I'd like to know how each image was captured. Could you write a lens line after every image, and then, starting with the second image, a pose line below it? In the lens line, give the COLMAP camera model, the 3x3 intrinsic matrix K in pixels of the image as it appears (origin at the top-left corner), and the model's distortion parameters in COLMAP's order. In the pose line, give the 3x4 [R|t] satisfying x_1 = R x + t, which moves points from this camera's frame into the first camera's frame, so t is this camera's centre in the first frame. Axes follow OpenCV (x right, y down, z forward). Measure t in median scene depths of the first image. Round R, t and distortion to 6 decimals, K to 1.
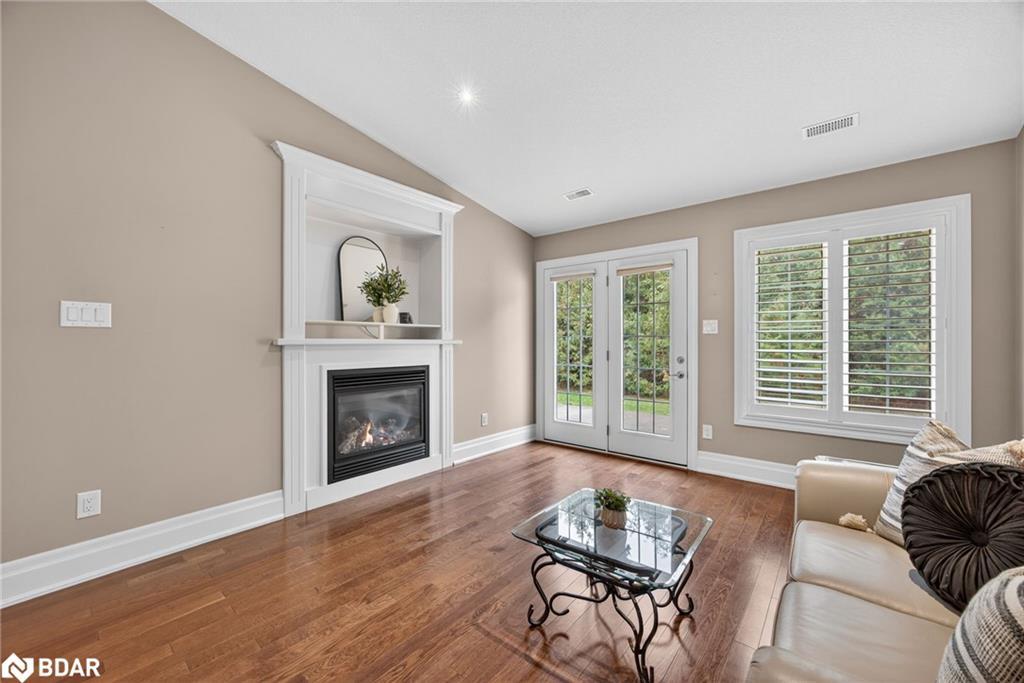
lens RADIAL K [[397.5, 0, 514.0], [0, 397.5, 340.9], [0, 0, 1]] dist [-0.025905, 0.010384]
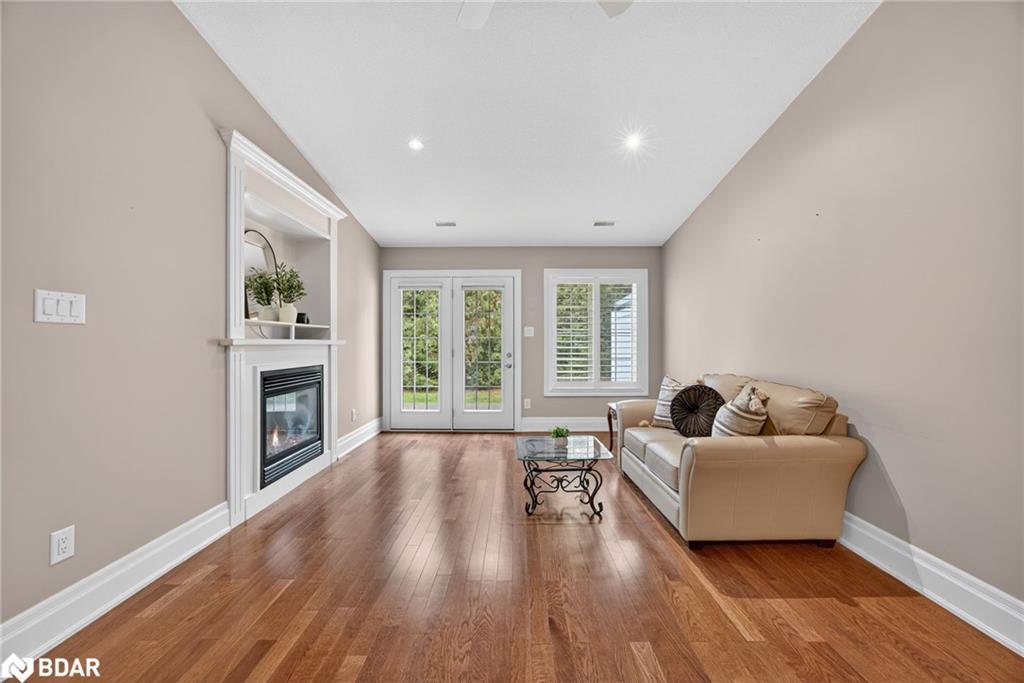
lens RADIAL K [[397.5, 0, 514.0], [0, 397.5, 340.9], [0, 0, 1]] dist [-0.025905, 0.010384]
pose [[0.775026, 0.000743, 0.631929, -0.482674], [0.000947, 0.999997, -0.002337, 0.001907], [-0.631928, 0.002409, 0.775023, -0.111749]]
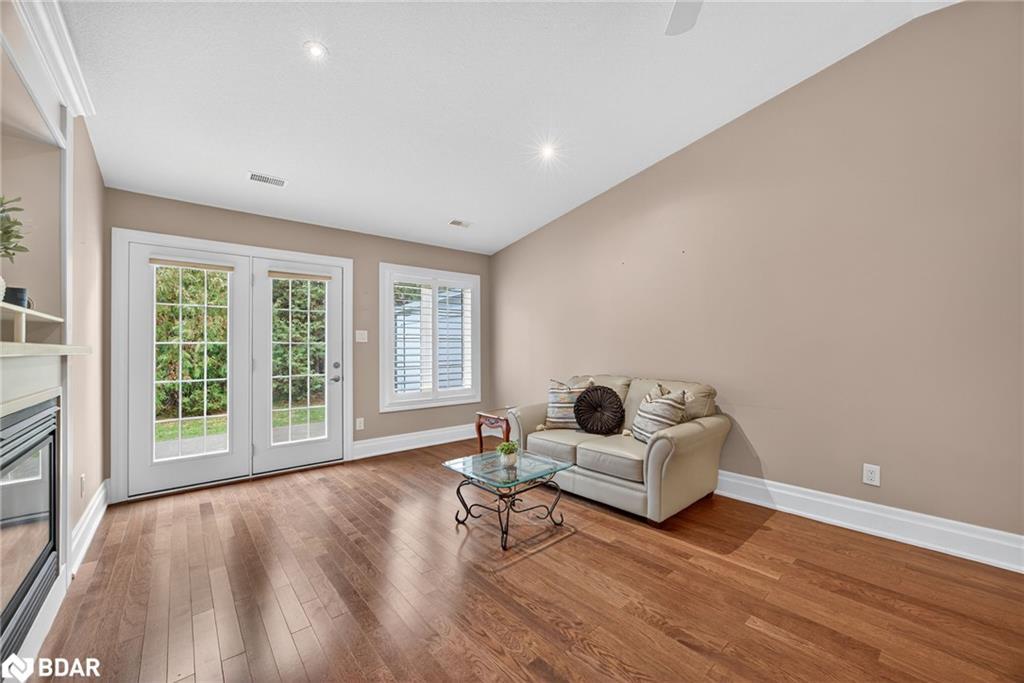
lens RADIAL K [[400.1, 0, 516.7], [0, 400.1, 345.2], [0, 0, 1]] dist [-0.027622, 0.010608]
pose [[0.167534, 0.004939, 0.985854, -0.623325], [0.006288, 0.999962, -0.006079, 0.001807], [-0.985846, 0.007218, 0.167496, 0.330650]]
